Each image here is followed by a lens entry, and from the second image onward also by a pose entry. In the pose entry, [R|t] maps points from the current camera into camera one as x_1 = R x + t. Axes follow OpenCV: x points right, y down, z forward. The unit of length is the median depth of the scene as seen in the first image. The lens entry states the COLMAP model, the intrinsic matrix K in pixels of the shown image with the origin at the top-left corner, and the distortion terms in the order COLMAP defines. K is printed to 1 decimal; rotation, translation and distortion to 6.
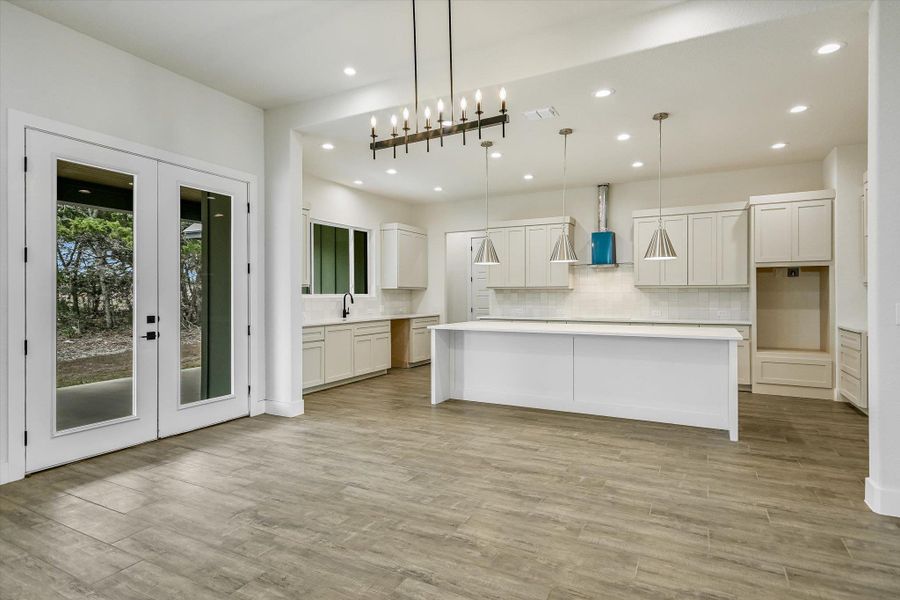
lens RADIAL K [[519.0, 0, 450.0], [0, 519.0, 300.0], [0, 0, 1]] dist [0.002285, 0.000816]
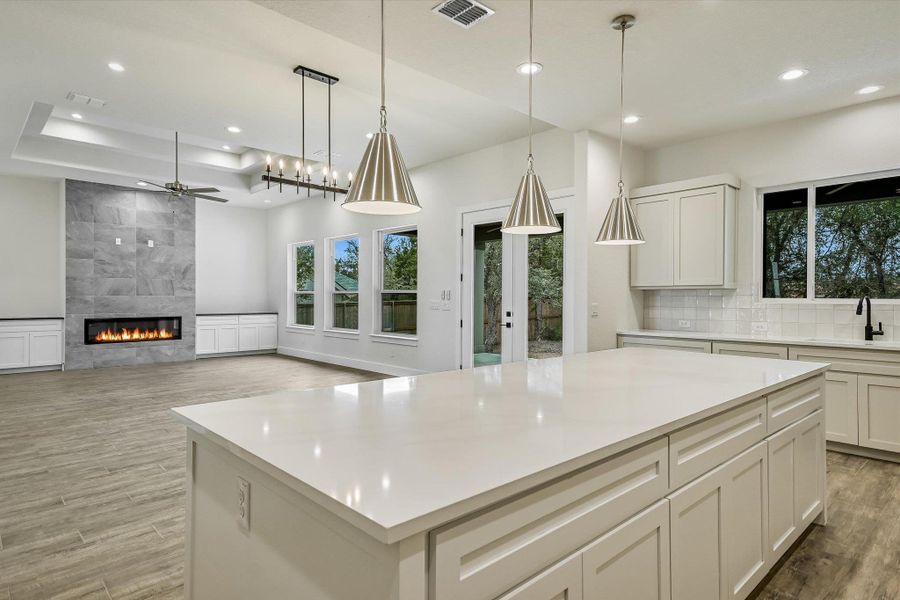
lens RADIAL K [[469.5, 0, 412.8], [0, 469.5, 297.6], [0, 0, 1]] dist [0.022520, -0.000385]
pose [[-0.368569, 0.004921, -0.929587, 0.567897], [-0.010143, 0.999905, 0.009314, -0.014809], [0.929545, 0.012862, -0.368484, 0.891139]]
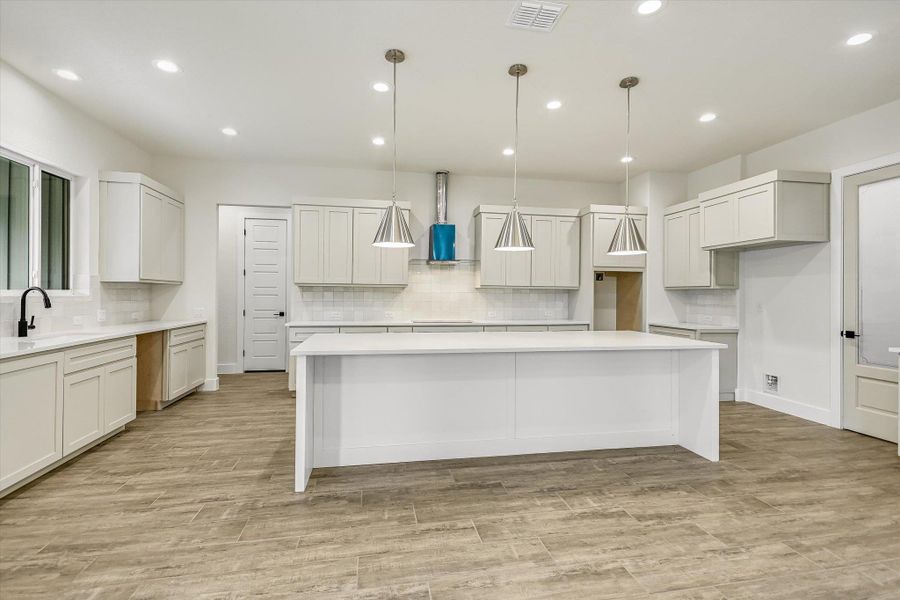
lens RADIAL K [[412.8, 0, 449.8], [0, 412.8, 292.9], [0, 0, 1]] dist [0.007935, -0.000196]
pose [[0.759722, 0.009344, 0.650181, -0.184724], [-0.003779, 0.999943, -0.009955, -0.006918], [-0.650237, 0.005106, 0.759714, 0.519881]]
